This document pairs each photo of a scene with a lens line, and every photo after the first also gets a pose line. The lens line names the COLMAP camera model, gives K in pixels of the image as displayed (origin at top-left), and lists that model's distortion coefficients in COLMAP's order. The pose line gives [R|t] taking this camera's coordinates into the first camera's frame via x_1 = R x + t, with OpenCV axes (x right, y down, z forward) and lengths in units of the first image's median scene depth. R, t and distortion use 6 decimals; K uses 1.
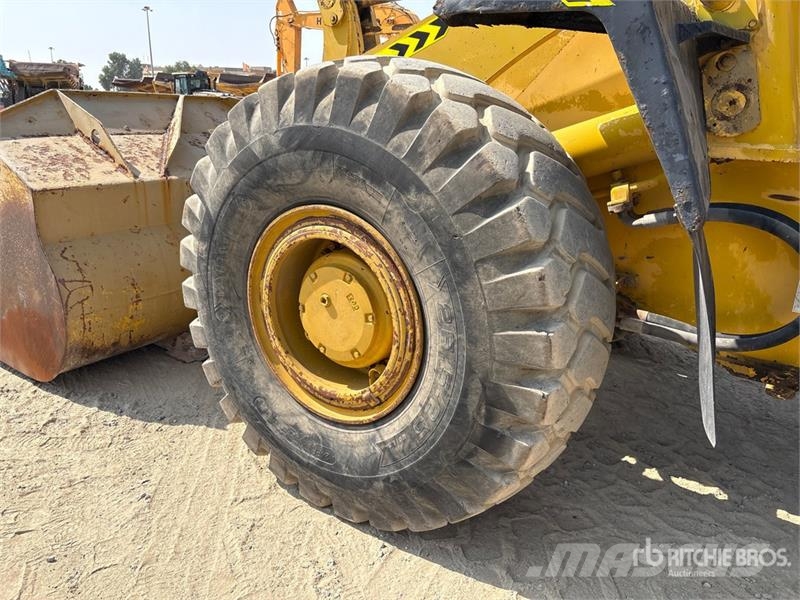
lens RADIAL K [[607.4, 0, 392.2], [0, 607.4, 303.4], [0, 0, 1]] dist [0.058924, -0.075373]
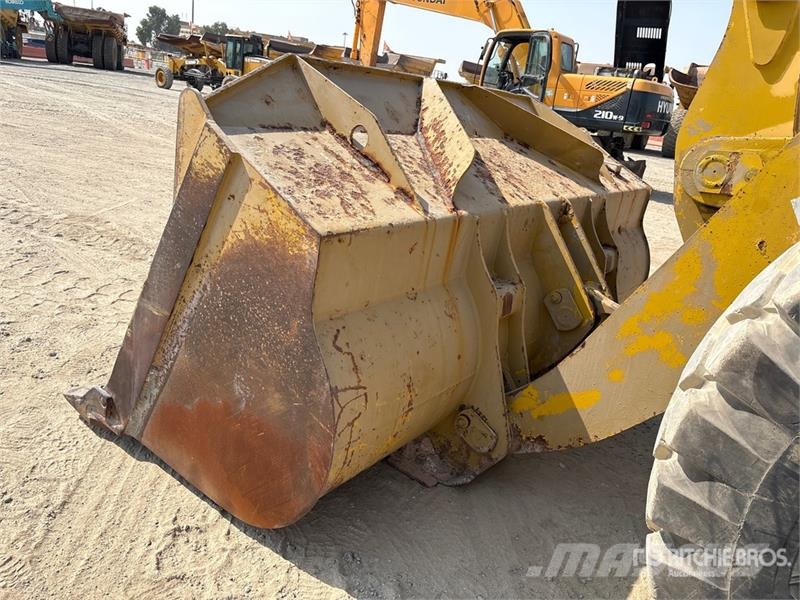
lens RADIAL K [[607.4, 0, 392.2], [0, 607.4, 303.4], [0, 0, 1]] dist [0.058924, -0.075373]
pose [[0.993269, 0.115329, -0.010789, -0.422579], [-0.115036, 0.993053, 0.024733, -0.121034], [0.013566, -0.023325, 0.999636, 0.369340]]
